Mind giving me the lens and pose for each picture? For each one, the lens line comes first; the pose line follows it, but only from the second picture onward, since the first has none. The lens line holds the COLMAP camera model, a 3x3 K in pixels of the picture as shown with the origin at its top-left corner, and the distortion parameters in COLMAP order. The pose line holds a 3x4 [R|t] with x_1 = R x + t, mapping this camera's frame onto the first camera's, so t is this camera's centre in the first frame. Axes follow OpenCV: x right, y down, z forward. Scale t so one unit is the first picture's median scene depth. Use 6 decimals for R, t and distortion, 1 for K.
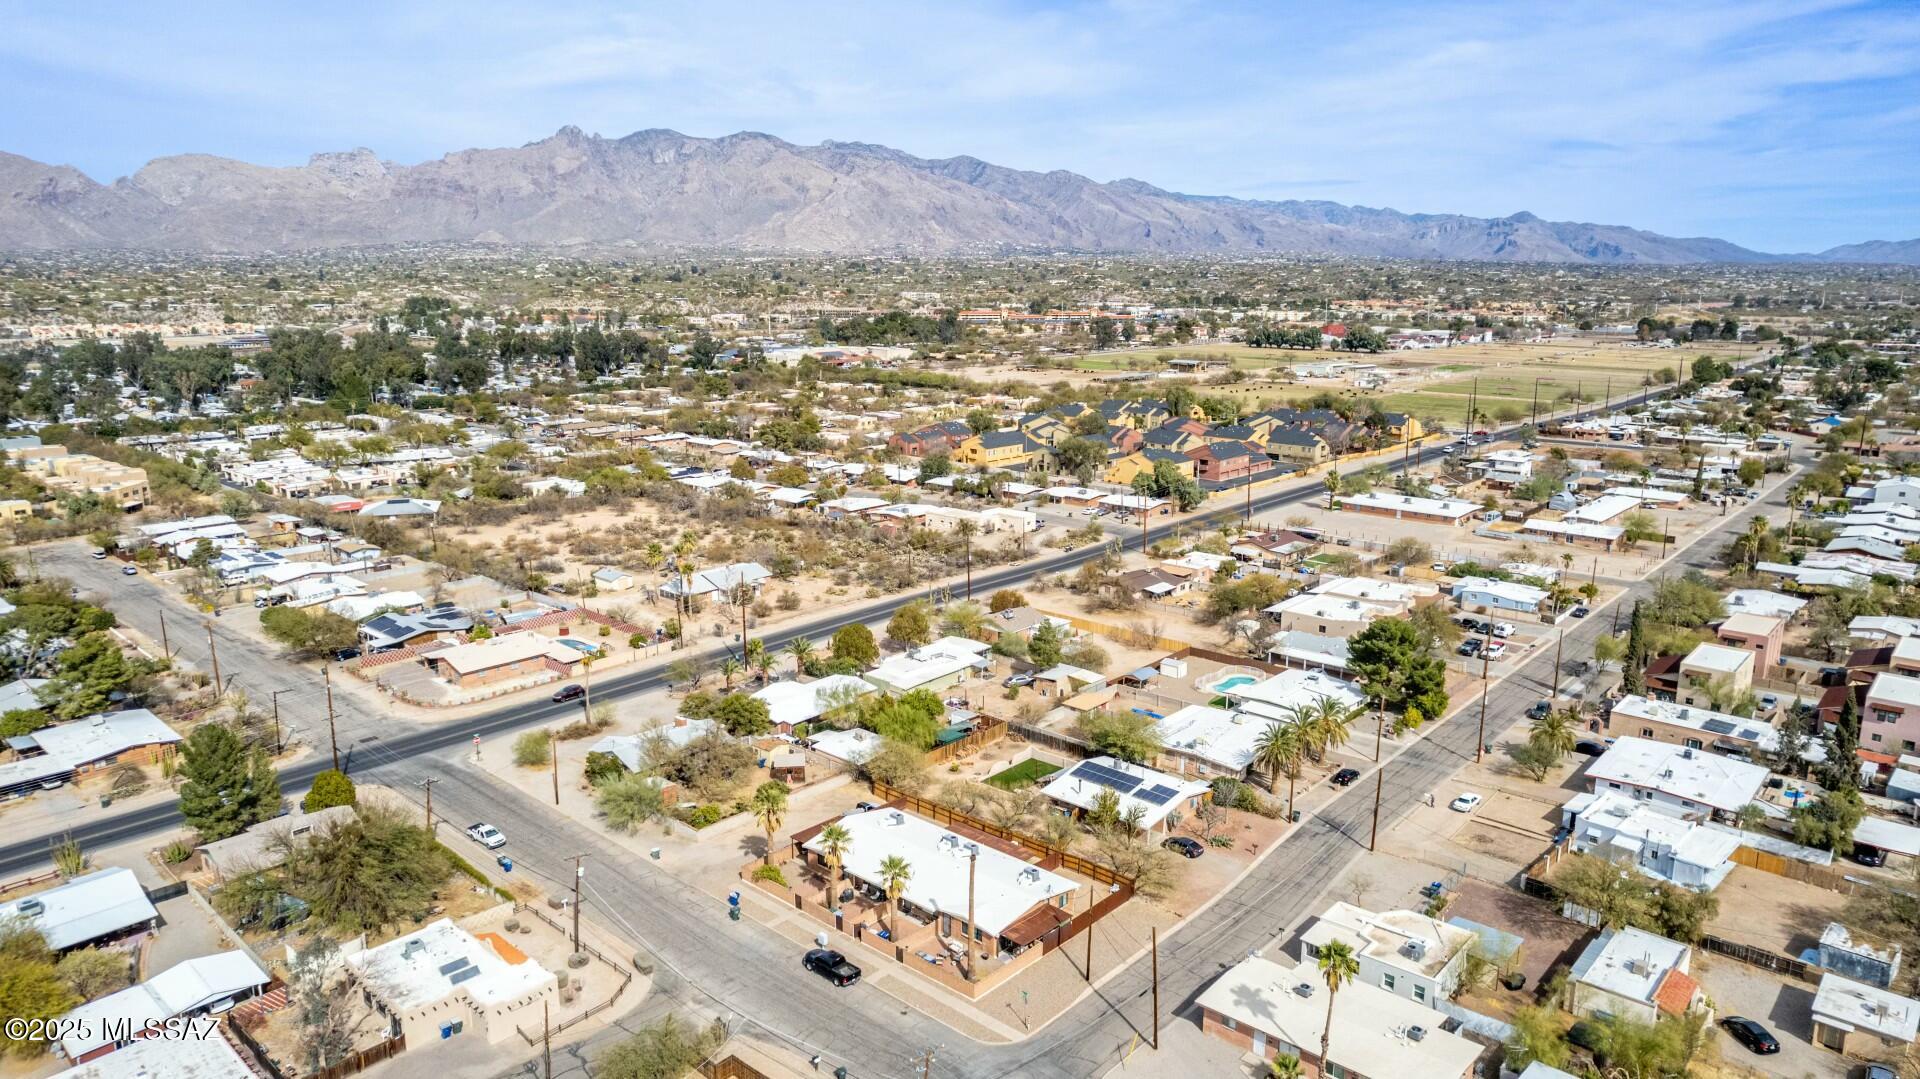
lens RADIAL K [[1226.4, 0, 956.2], [0, 1226.4, 536.0], [0, 0, 1]] dist [-0.076170, 0.070538]
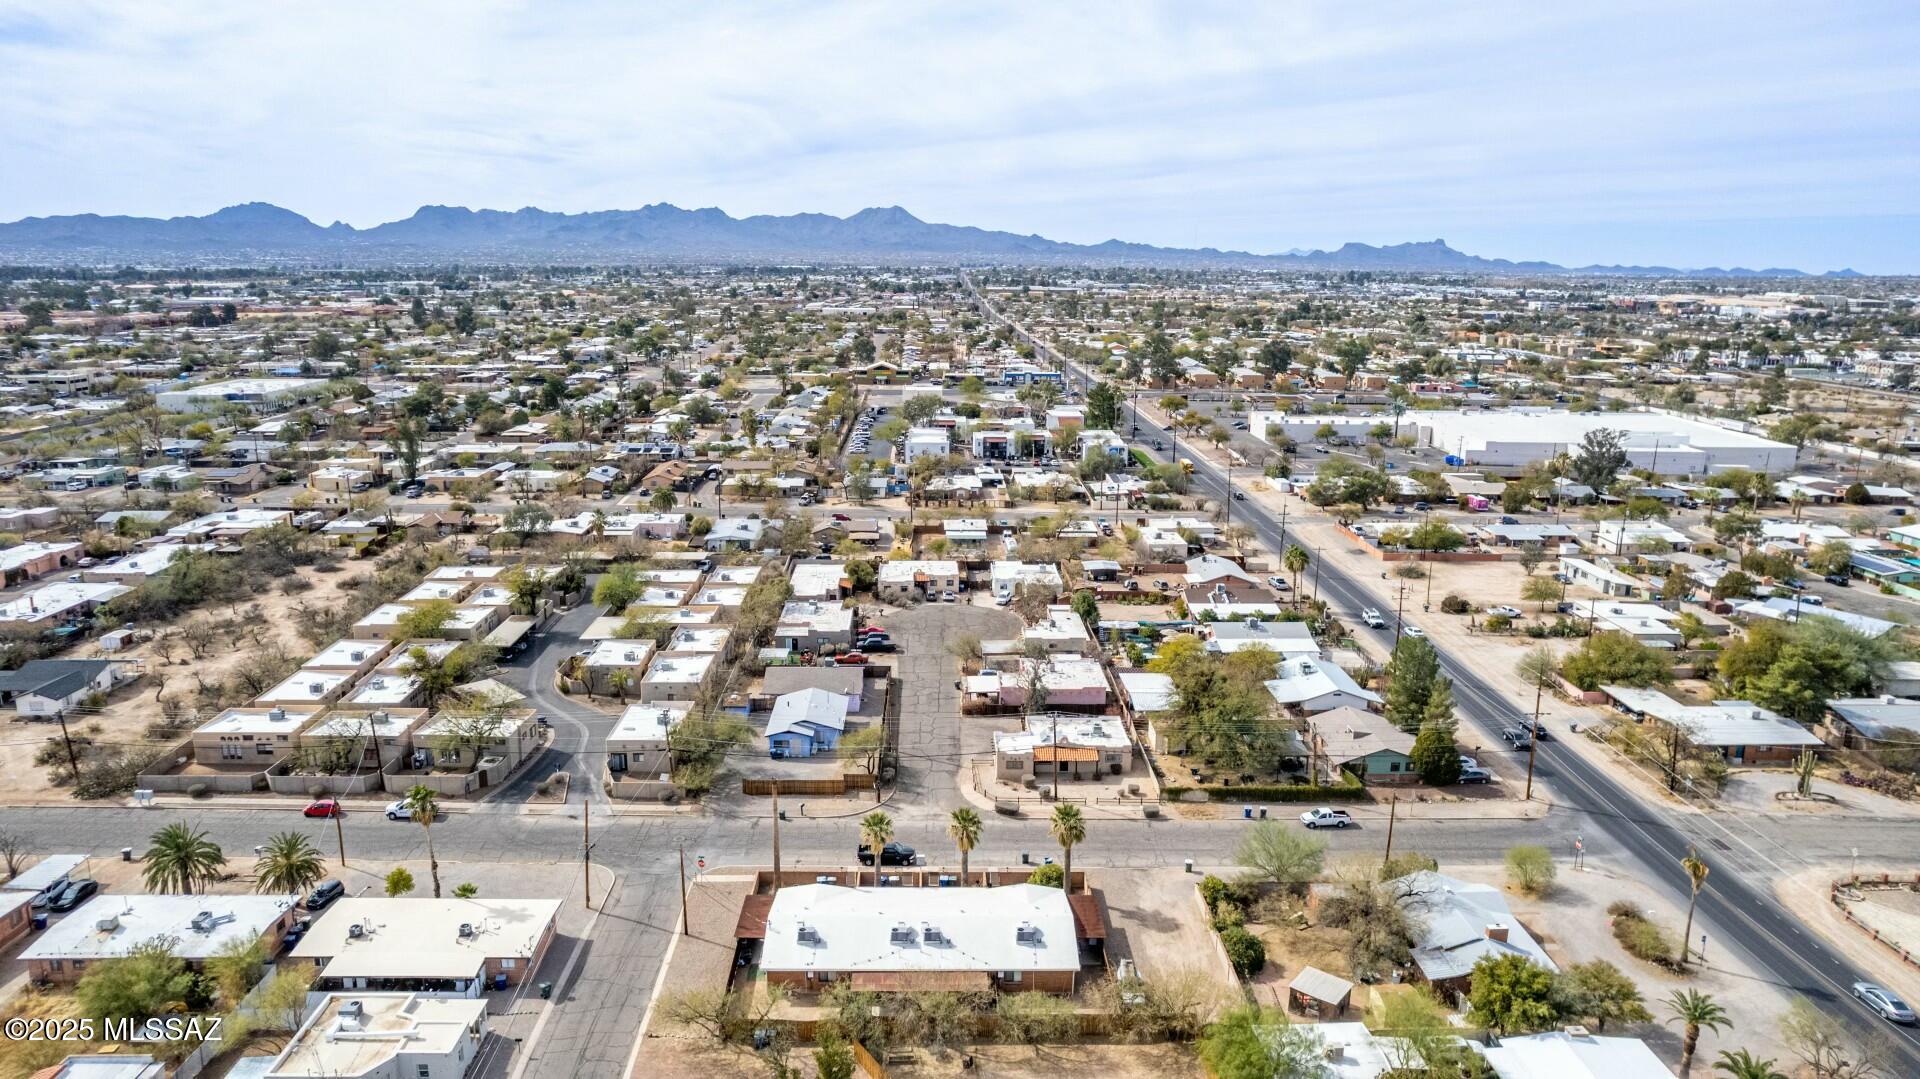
lens RADIAL K [[1226.4, 0, 956.2], [0, 1226.4, 536.0], [0, 0, 1]] dist [-0.076170, 0.070538]
pose [[-0.717522, 0.153427, -0.679428, 0.367393], [-0.156175, 0.915166, 0.371592, -0.218702], [0.678802, 0.372735, -0.632690, 1.019862]]
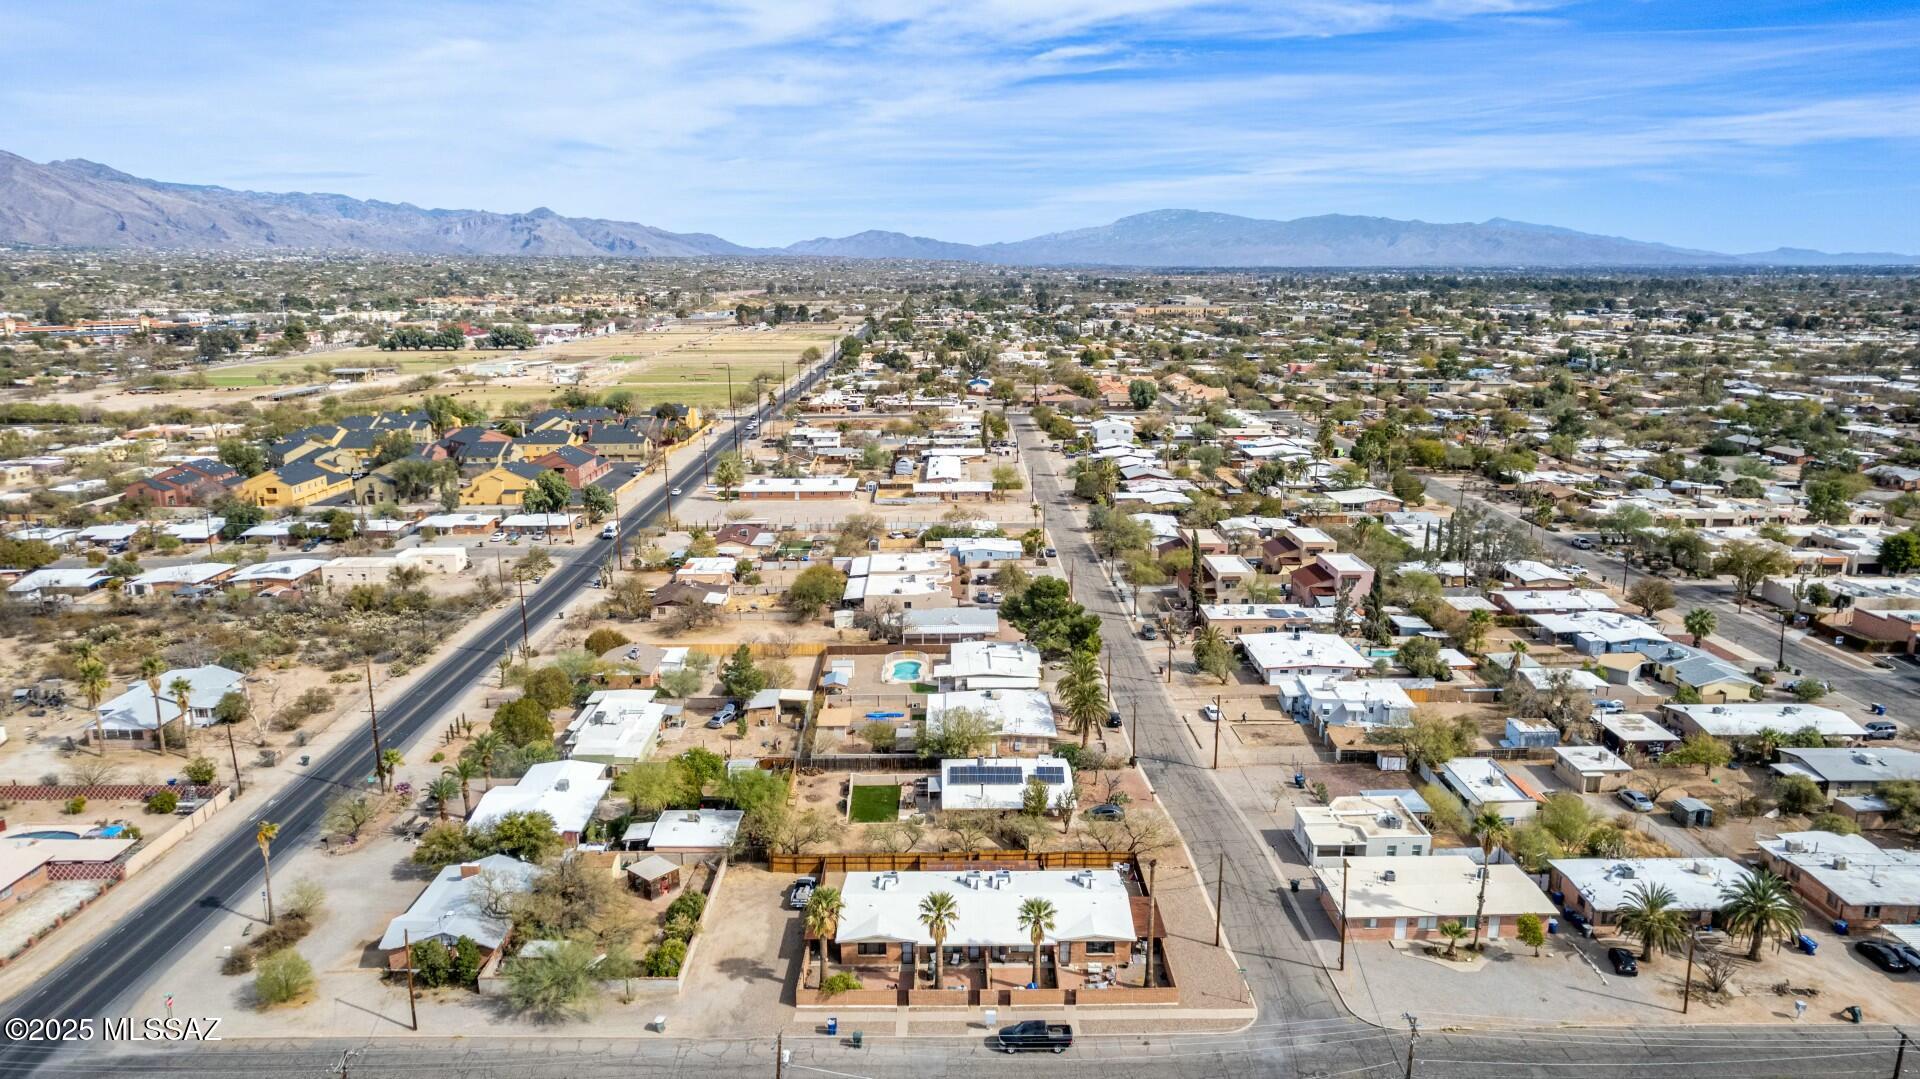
lens RADIAL K [[1226.4, 0, 956.2], [0, 1226.4, 536.0], [0, 0, 1]] dist [-0.076170, 0.070538]
pose [[0.734705, -0.147522, 0.662153, -0.425726], [0.145097, 0.987654, 0.059046, -0.046248], [-0.662688, 0.052695, 0.747039, 0.215180]]
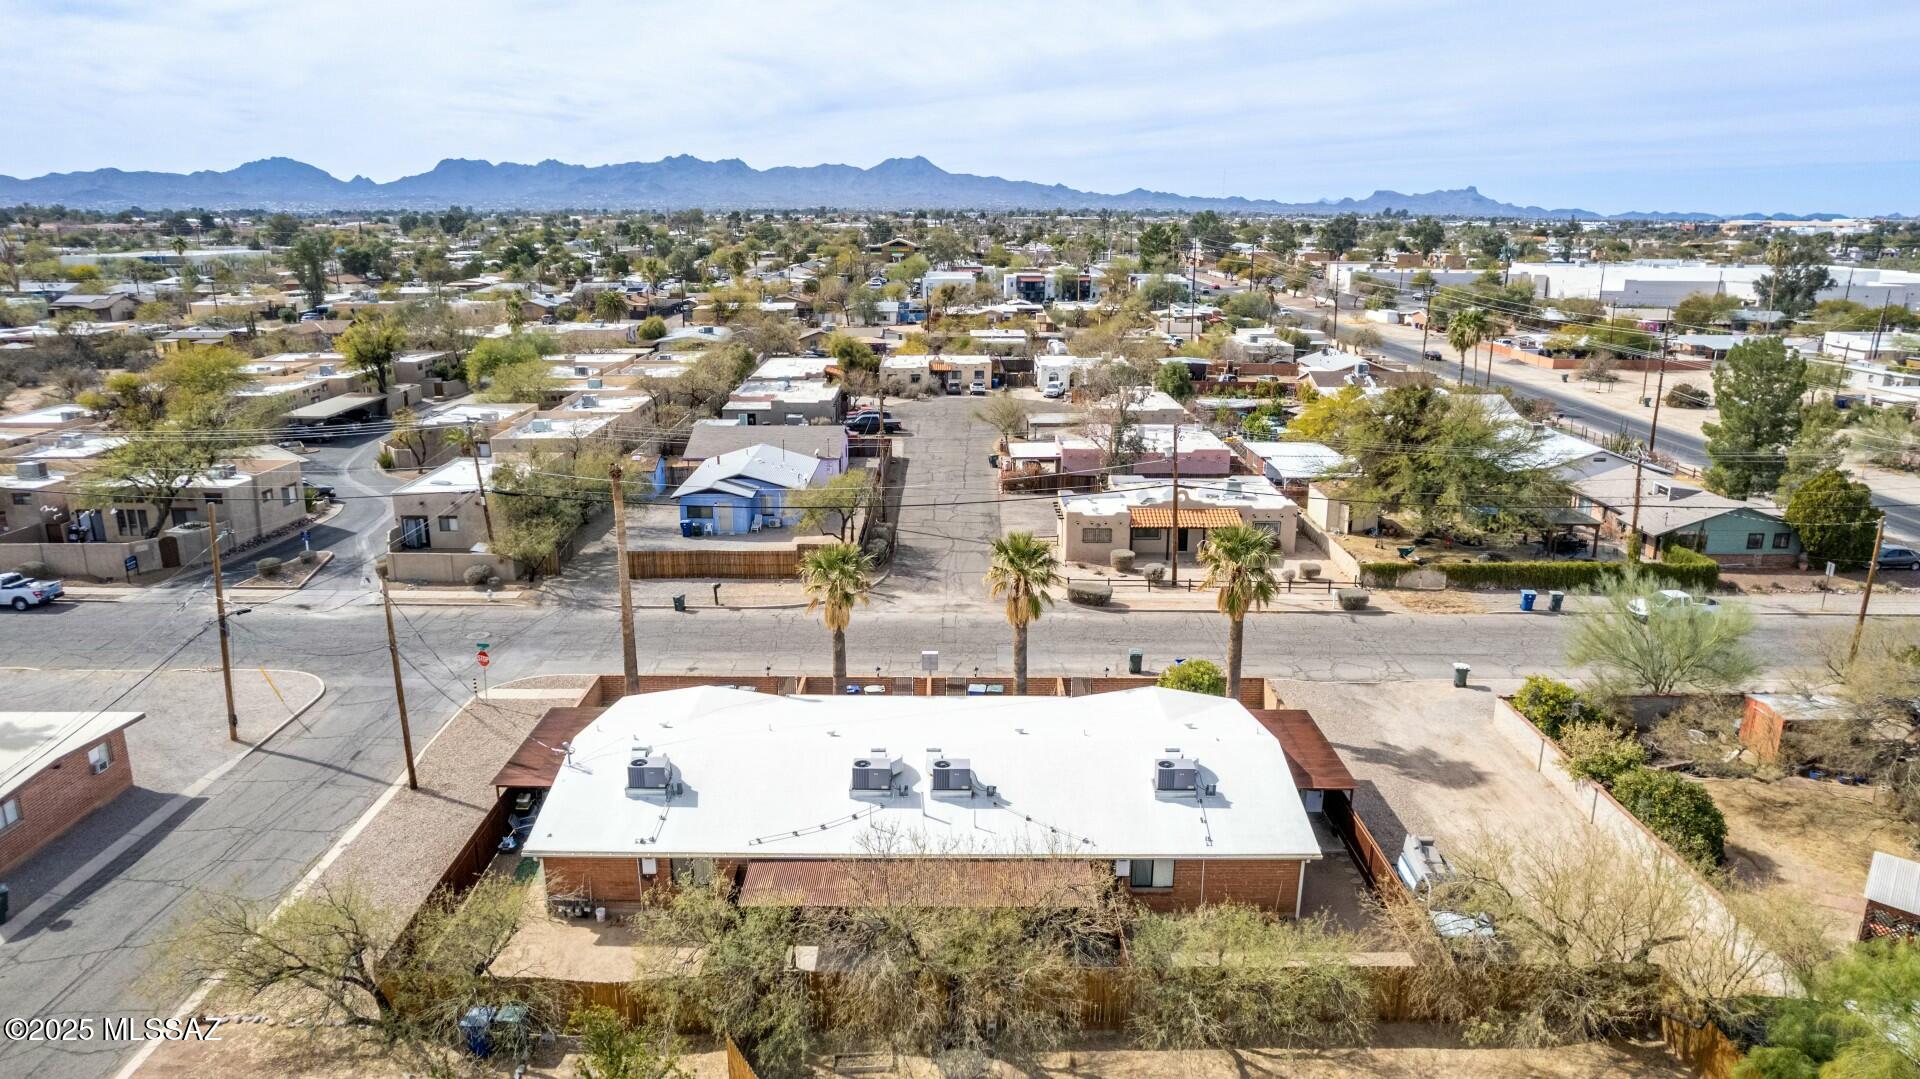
lens RADIAL K [[1226.4, 0, 956.2], [0, 1226.4, 536.0], [0, 0, 1]] dist [-0.076170, 0.070538]
pose [[-0.730327, 0.180262, -0.658885, 0.160969], [-0.145744, 0.901225, 0.408109, 0.030490], [0.667369, 0.394081, -0.631916, 0.850826]]
